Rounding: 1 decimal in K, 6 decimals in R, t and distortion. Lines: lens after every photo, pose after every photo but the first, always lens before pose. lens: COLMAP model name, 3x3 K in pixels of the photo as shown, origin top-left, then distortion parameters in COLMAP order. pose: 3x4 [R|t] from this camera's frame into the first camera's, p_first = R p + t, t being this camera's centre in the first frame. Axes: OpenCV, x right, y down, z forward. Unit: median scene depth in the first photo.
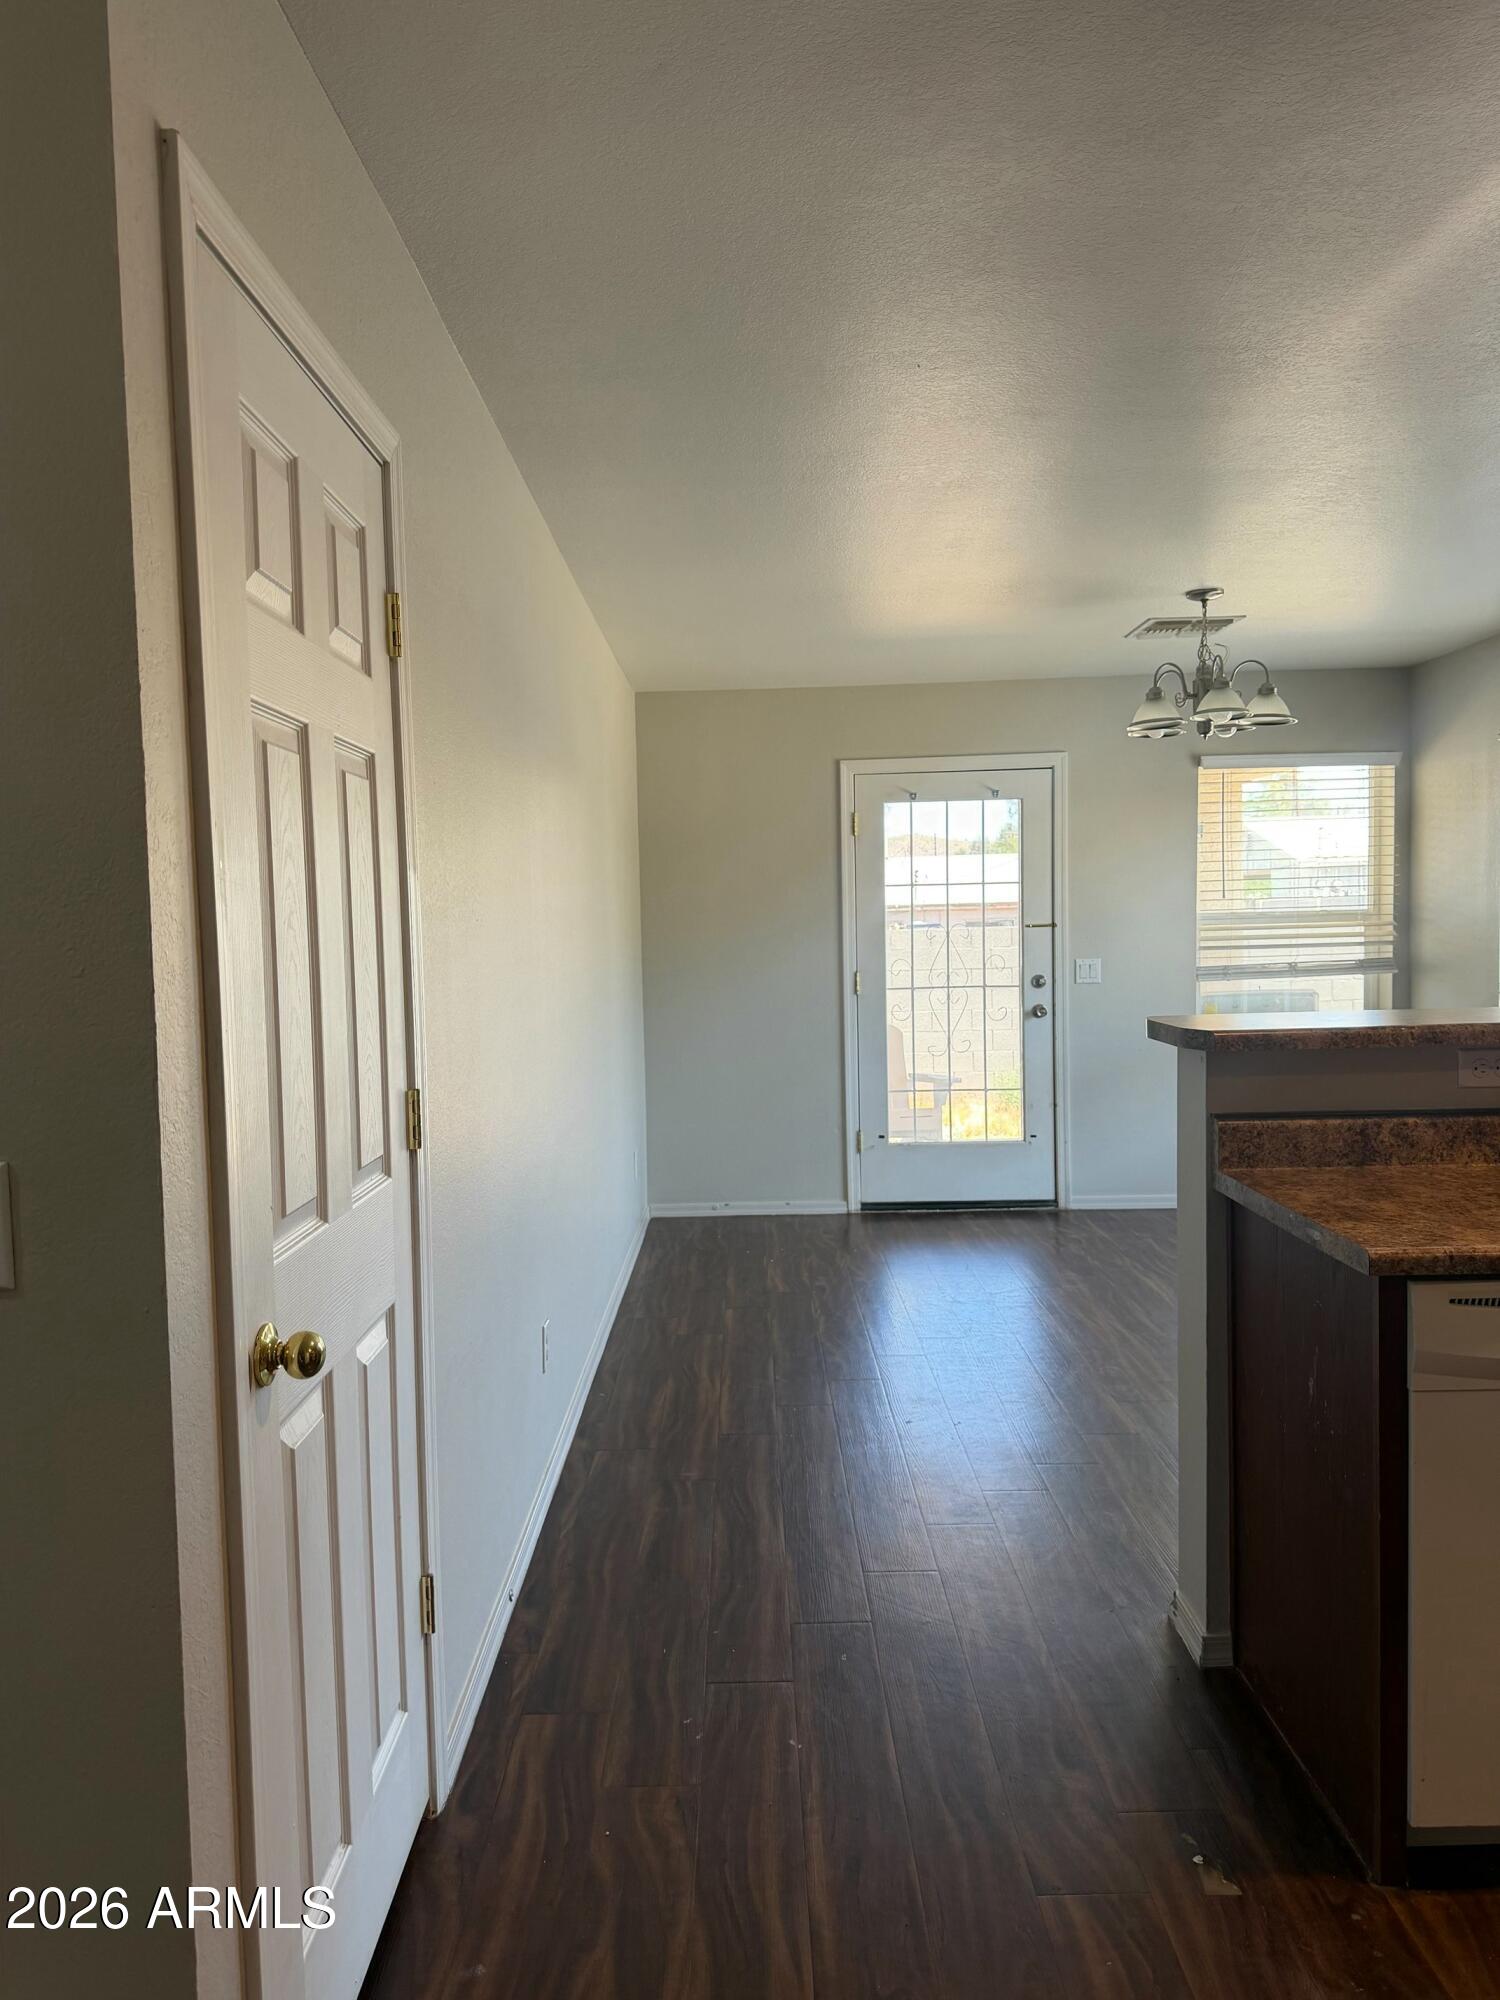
lens RADIAL K [[1418.1, 0, 749.7], [0, 1418.1, 1016.6], [0, 0, 1]] dist [0.068893, -0.062609]
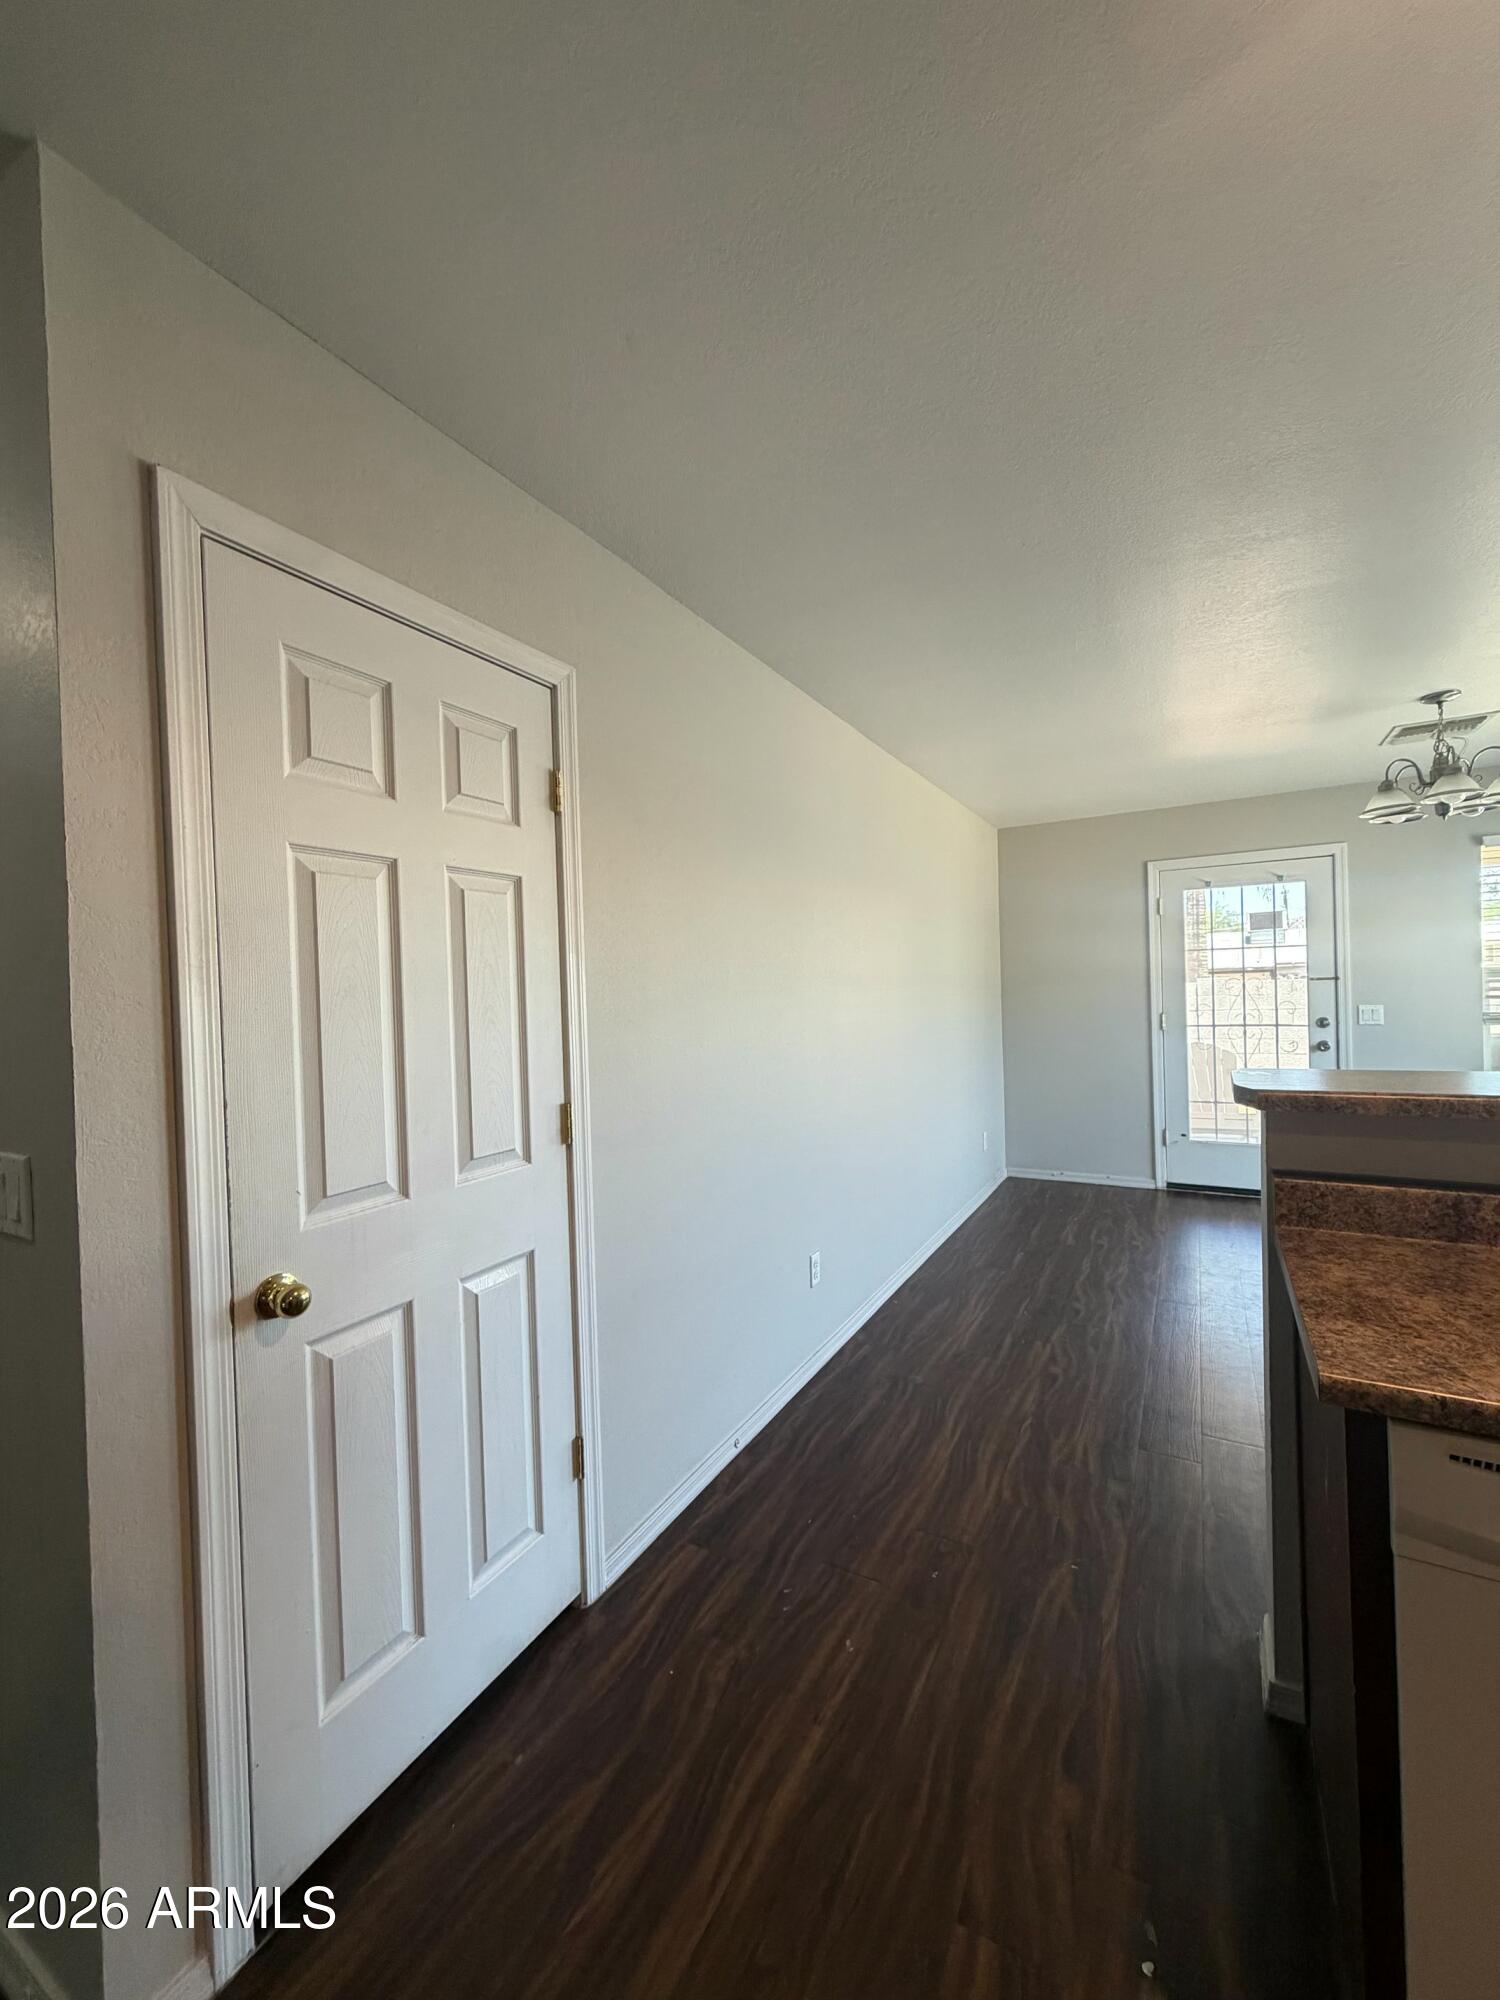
lens RADIAL K [[799.9, 0, 750.7], [0, 799.9, 996.6], [0, 0, 1]] dist [0.001865, 0.001111]
pose [[0.871257, 0.000092, -0.490828, 0.261150], [-0.021517, 0.999046, -0.038008, -0.023754], [0.490356, 0.043676, 0.870427, 0.290151]]
